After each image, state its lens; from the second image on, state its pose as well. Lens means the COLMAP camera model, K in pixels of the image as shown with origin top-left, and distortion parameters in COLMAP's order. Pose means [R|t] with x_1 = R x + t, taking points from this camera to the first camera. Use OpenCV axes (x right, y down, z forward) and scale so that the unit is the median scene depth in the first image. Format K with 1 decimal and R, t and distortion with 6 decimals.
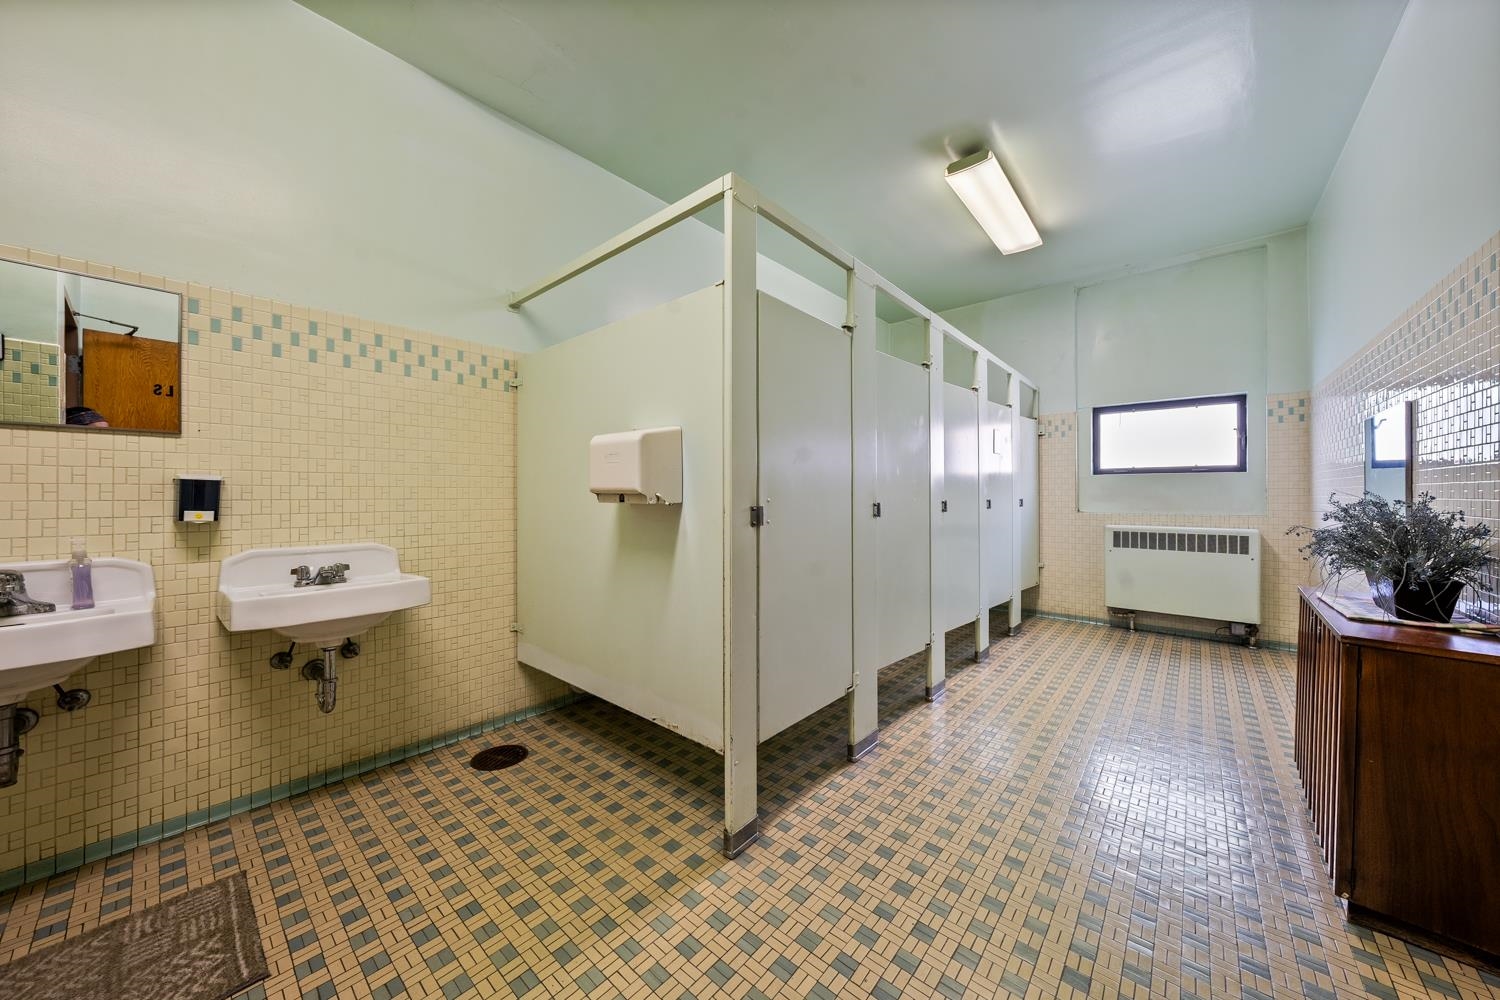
lens RADIAL K [[512.3, 0, 750.0], [0, 512.3, 500.0], [0, 0, 1]] dist [0.000013, -0.000004]
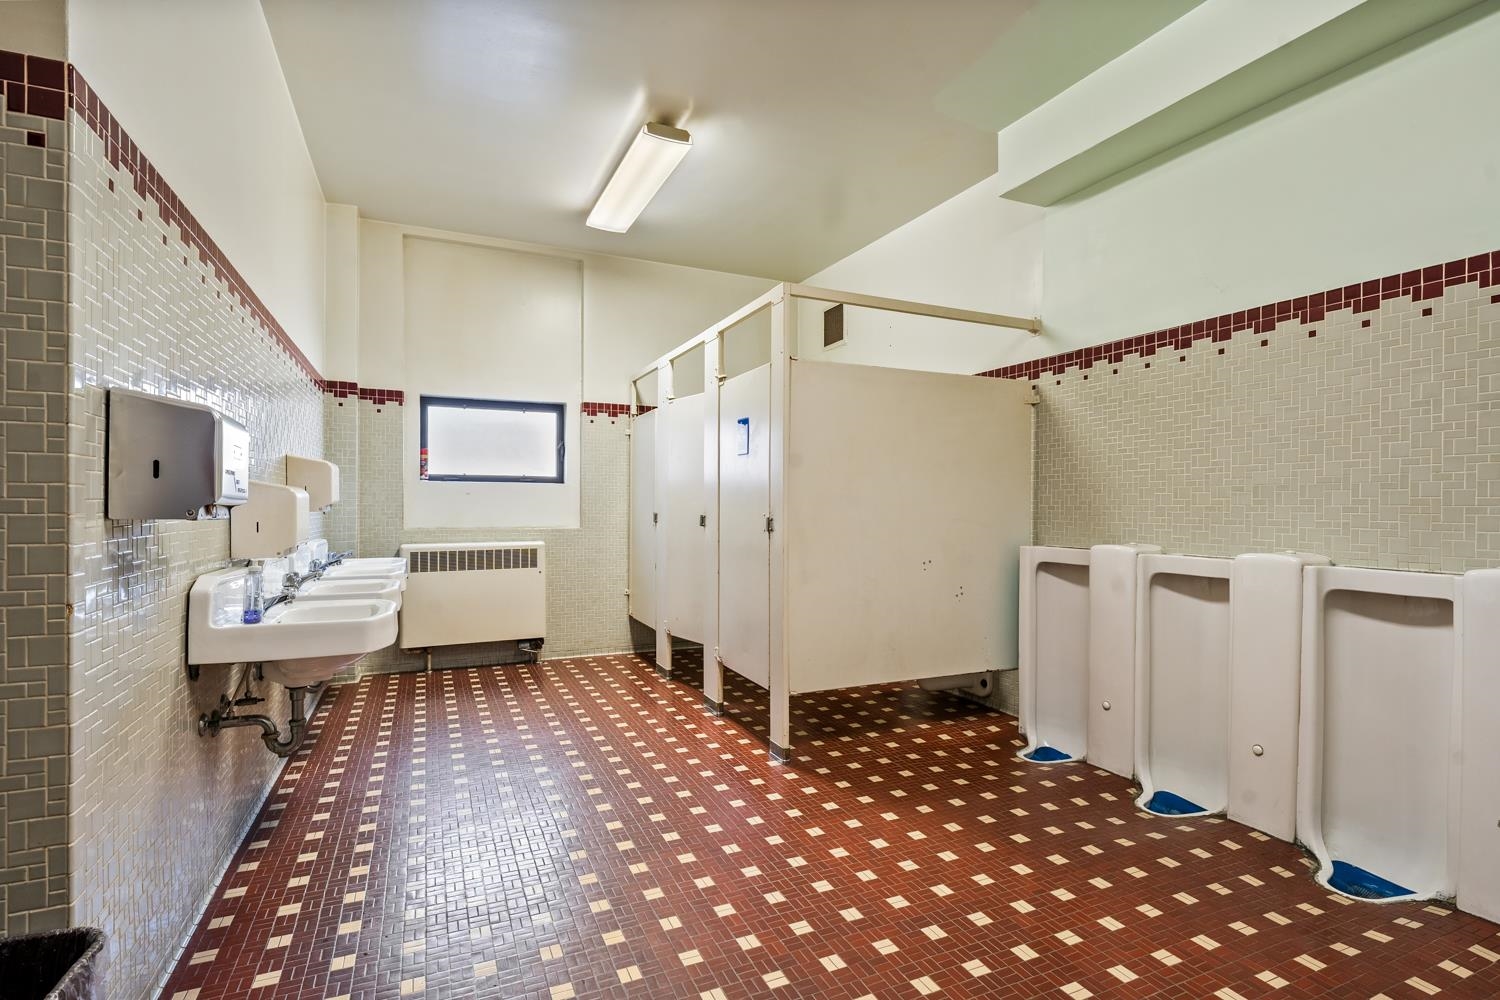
lens RADIAL K [[724.8, 0, 750.0], [0, 724.8, 500.0], [0, 0, 1]] dist [0.000439, 0.000030]
pose [[0.414230, 0.009223, 0.910125, -0.162850], [0.009111, 0.999857, -0.014279, 0.001633], [-0.910127, 0.014207, 0.414087, 0.083368]]
